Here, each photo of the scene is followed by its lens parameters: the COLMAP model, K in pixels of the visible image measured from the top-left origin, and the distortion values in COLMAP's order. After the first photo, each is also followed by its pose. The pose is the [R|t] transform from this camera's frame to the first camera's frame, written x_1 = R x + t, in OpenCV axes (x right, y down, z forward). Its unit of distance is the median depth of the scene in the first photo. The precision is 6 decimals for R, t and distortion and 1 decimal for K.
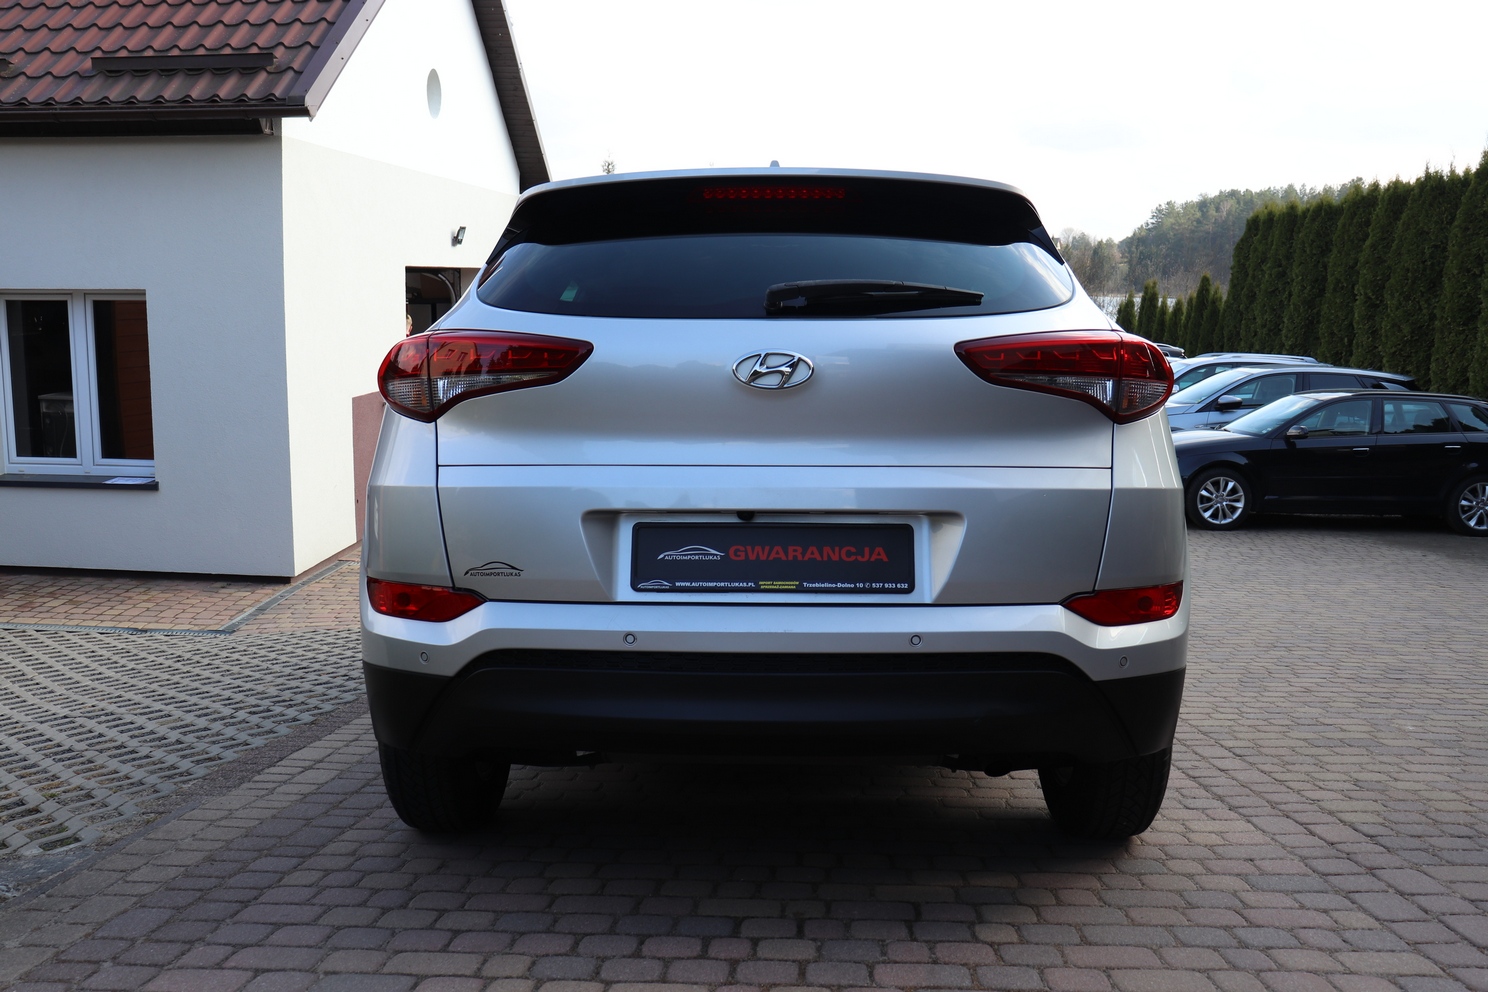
lens RADIAL K [[1291.8, 0, 741.6], [0, 1291.8, 474.0], [0, 0, 1]] dist [-0.160337, 0.181299]
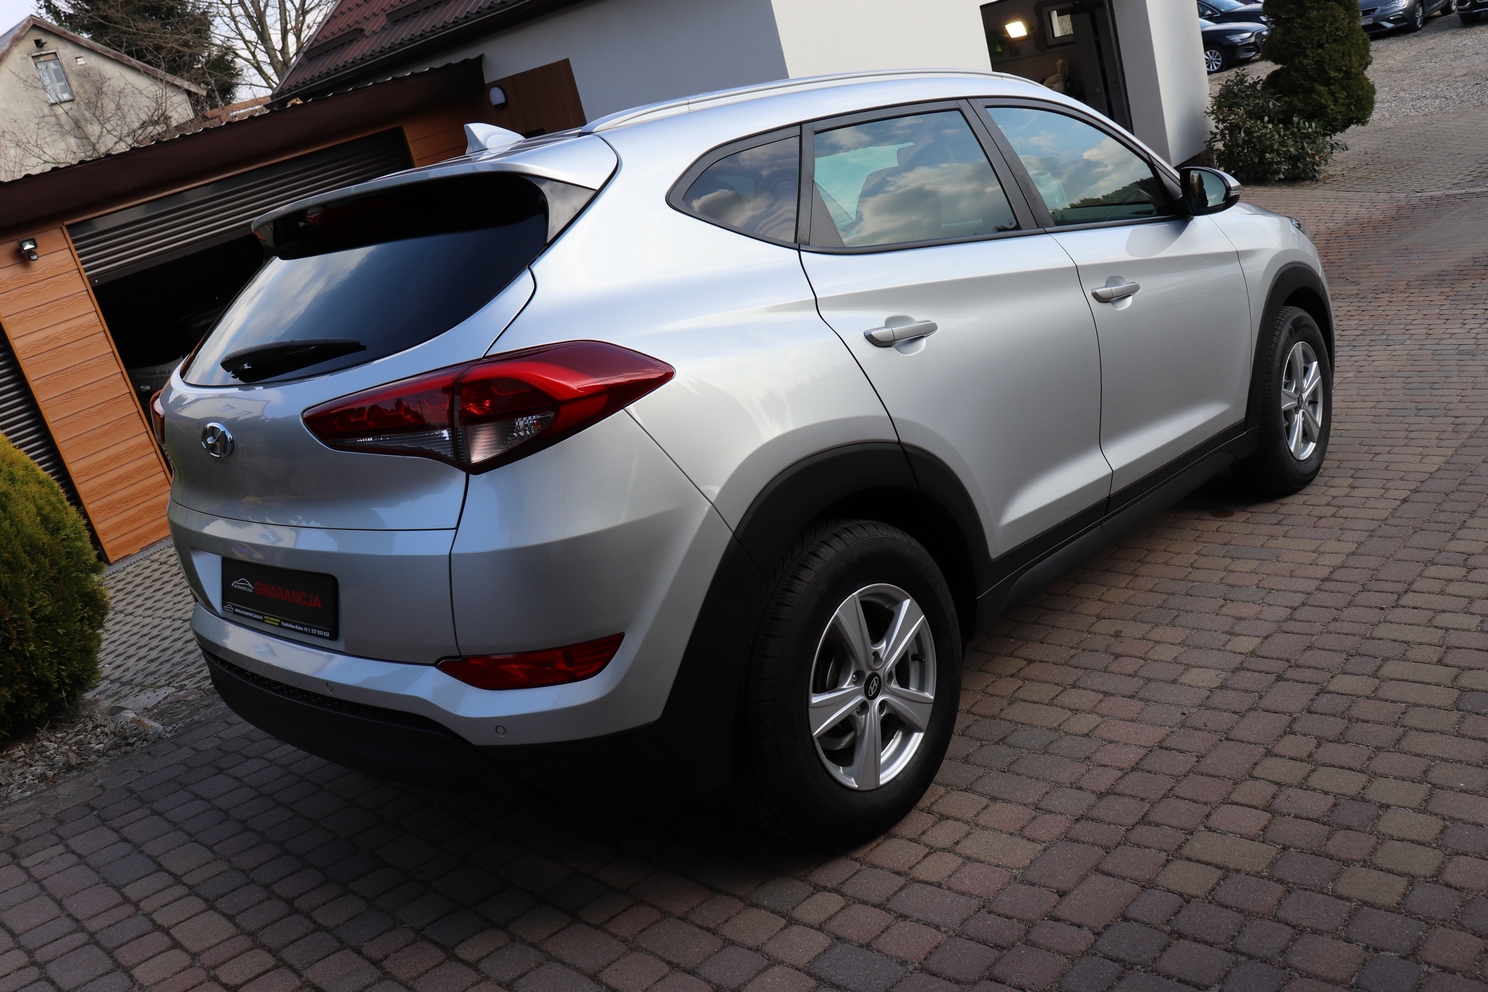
lens RADIAL K [[1233.5, 0, 731.8], [0, 1233.5, 486.0], [0, 0, 1]] dist [-0.183554, 0.173120]
pose [[0.741053, 0.026322, -0.670930, 1.012590], [0.165934, 0.961059, 0.220980, -0.191343], [0.650620, -0.275088, 0.707828, 0.526566]]
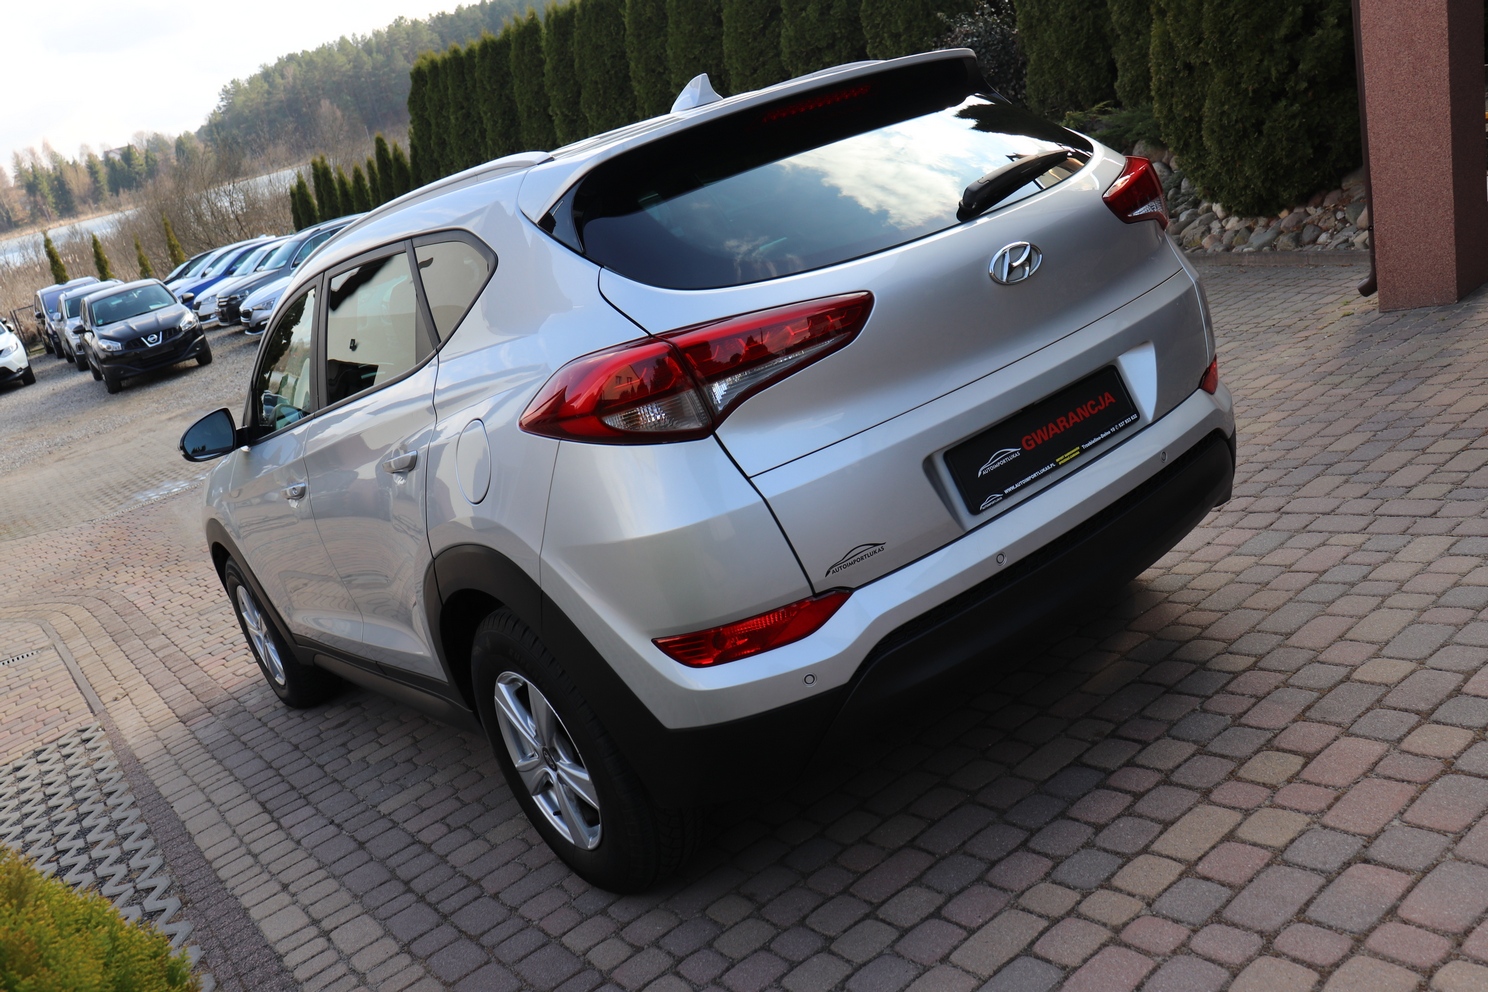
lens RADIAL K [[1263.8, 0, 733.6], [0, 1263.8, 480.6], [0, 0, 1]] dist [-0.178067, 0.176790]
pose [[0.754472, -0.373812, 0.539478, -0.722161], [0.312119, 0.927415, 0.206113, -0.188419], [-0.577368, 0.012875, 0.816383, 0.308049]]
